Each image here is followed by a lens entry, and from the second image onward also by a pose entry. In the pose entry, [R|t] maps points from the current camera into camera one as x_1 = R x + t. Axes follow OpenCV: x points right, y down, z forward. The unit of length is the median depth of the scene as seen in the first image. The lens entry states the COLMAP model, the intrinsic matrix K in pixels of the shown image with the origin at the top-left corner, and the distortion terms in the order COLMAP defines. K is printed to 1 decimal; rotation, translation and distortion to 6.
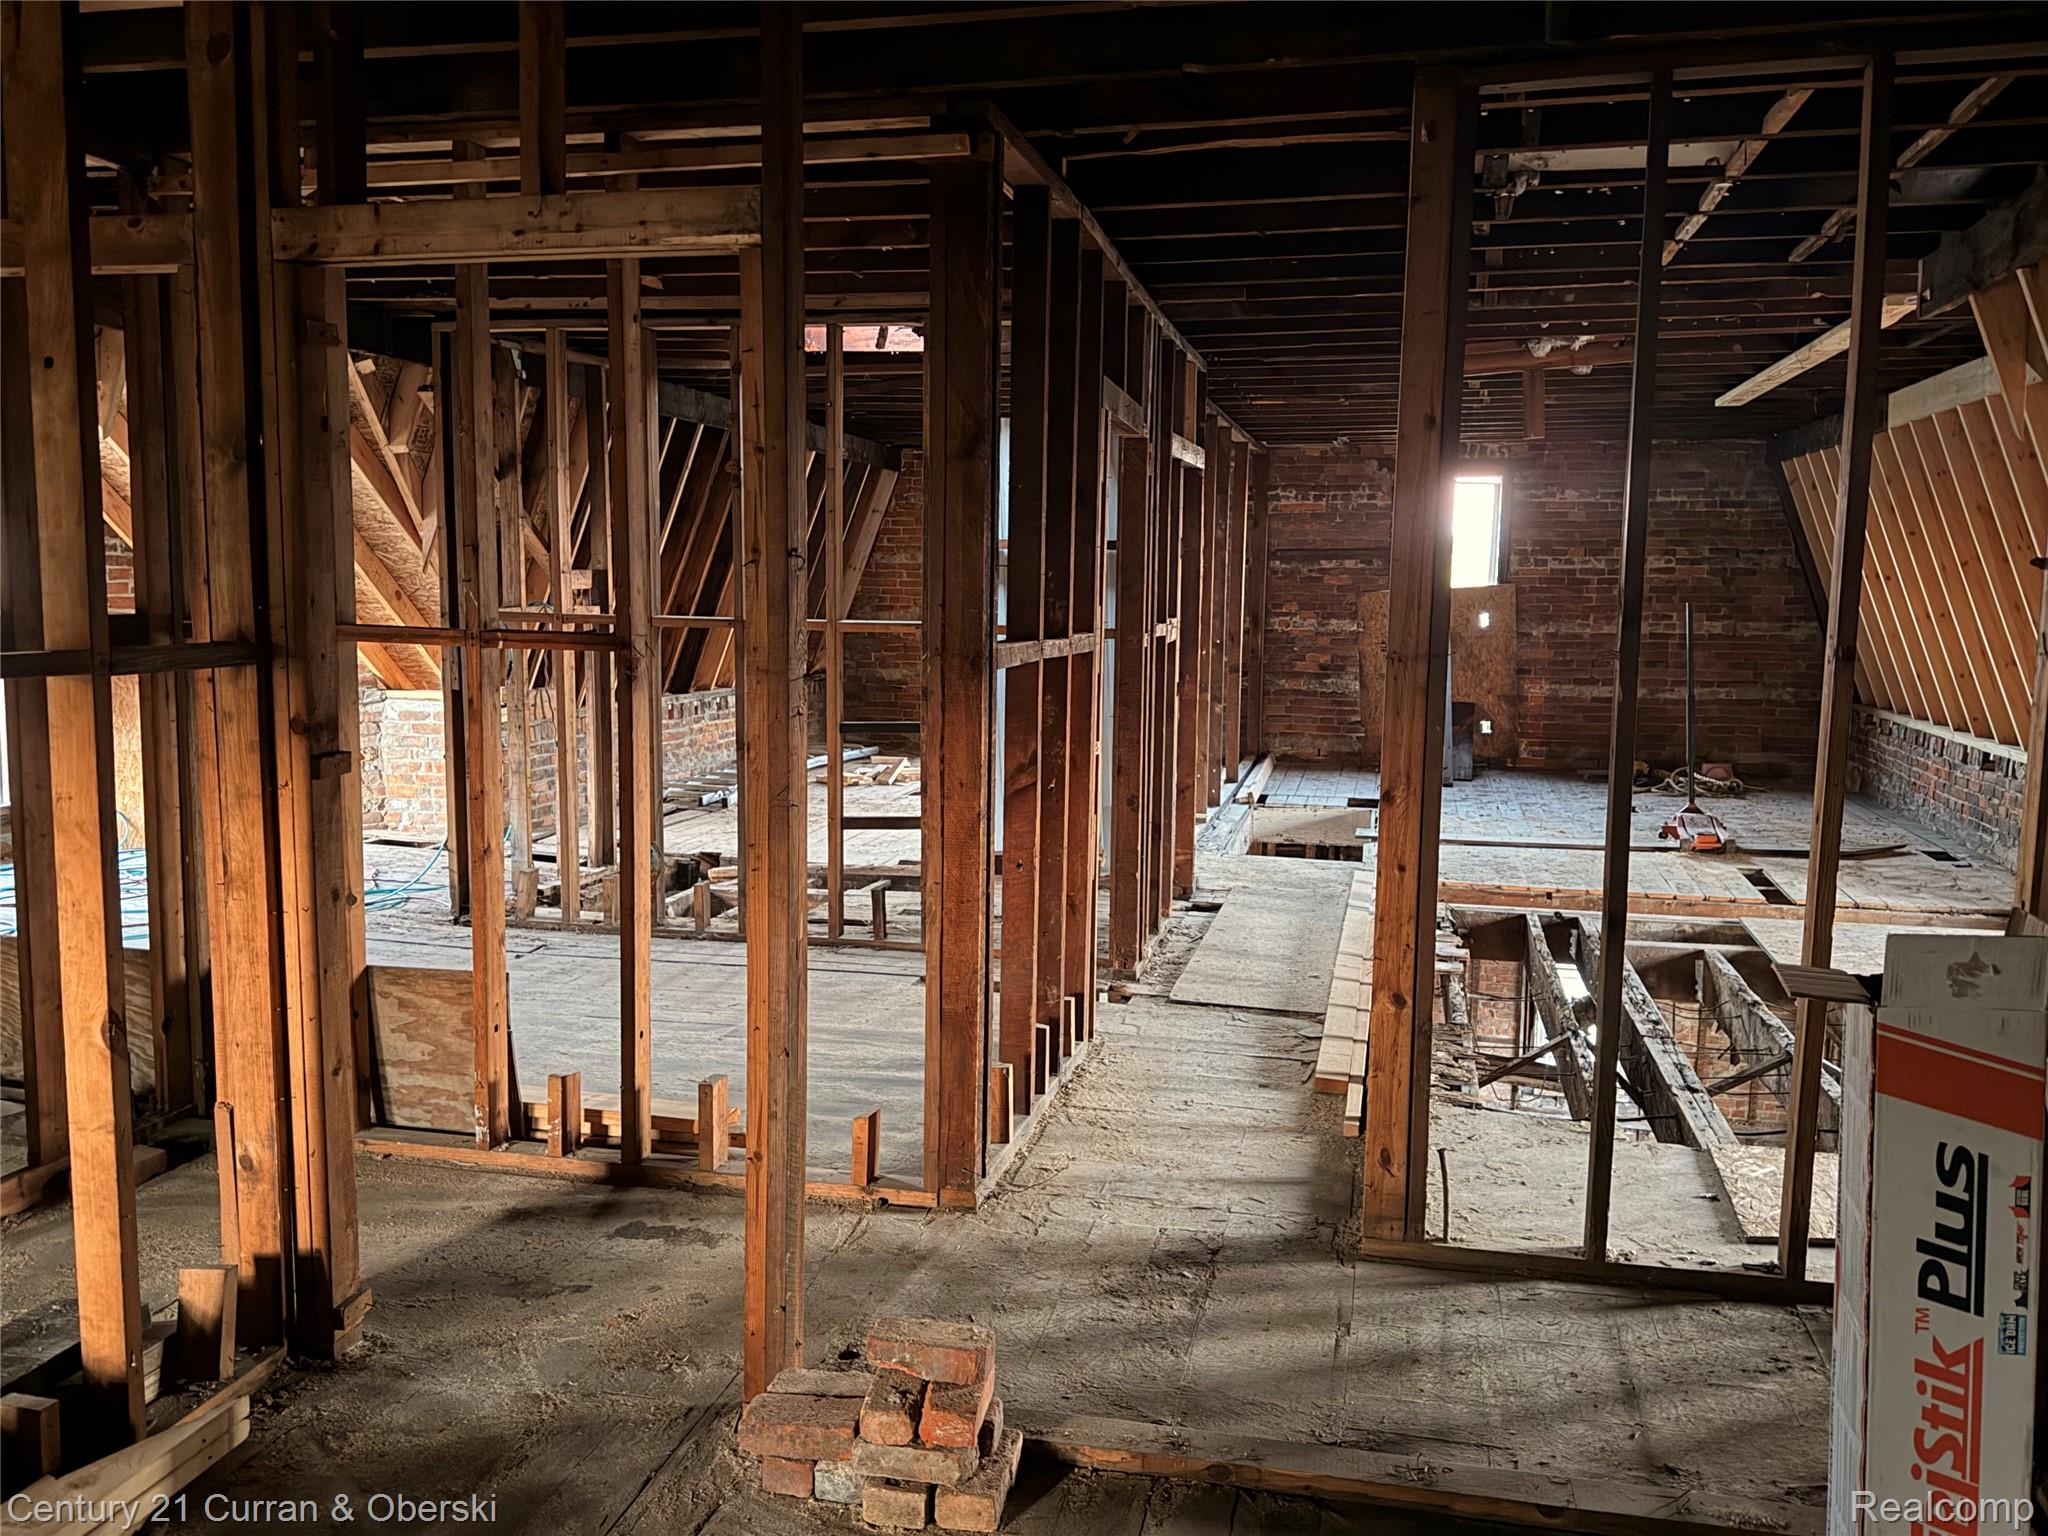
lens RADIAL K [[1620.1, 0, 978.9], [0, 1620.1, 759.5], [0, 0, 1]] dist [0.175375, -0.276229]
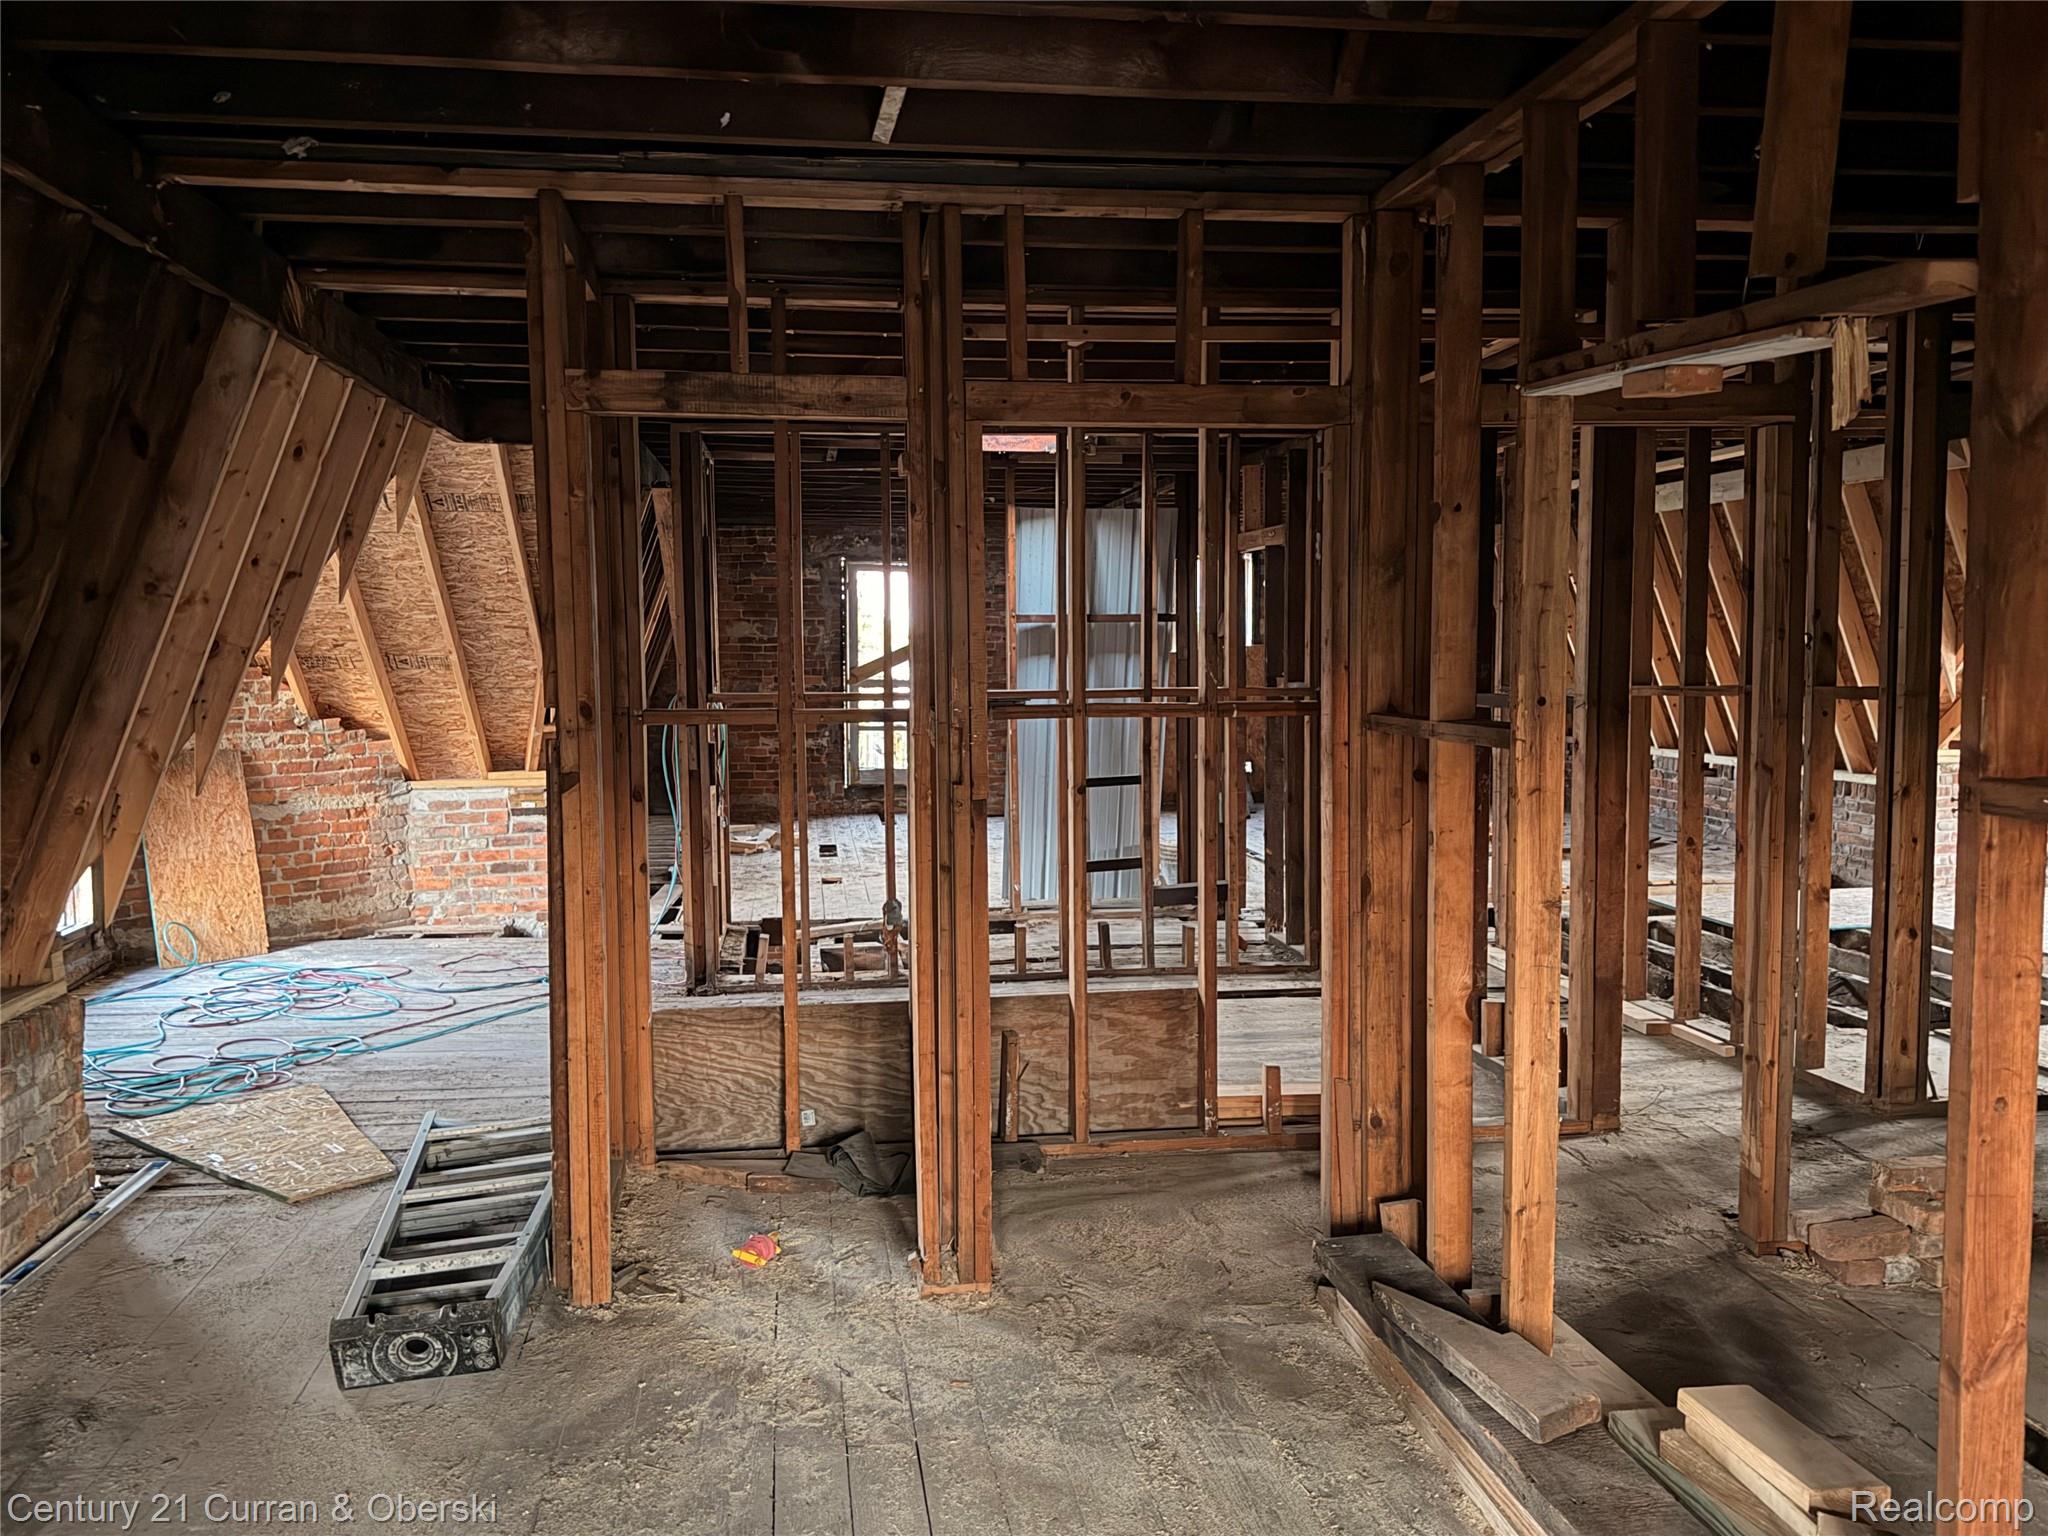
lens RADIAL K [[1620.1, 0, 978.9], [0, 1620.1, 759.5], [0, 0, 1]] dist [0.175375, -0.276229]
pose [[0.930780, -0.048591, 0.362336, -0.851162], [0.063173, 0.997596, -0.028498, -0.012652], [-0.360080, 0.049415, 0.931612, -0.057114]]
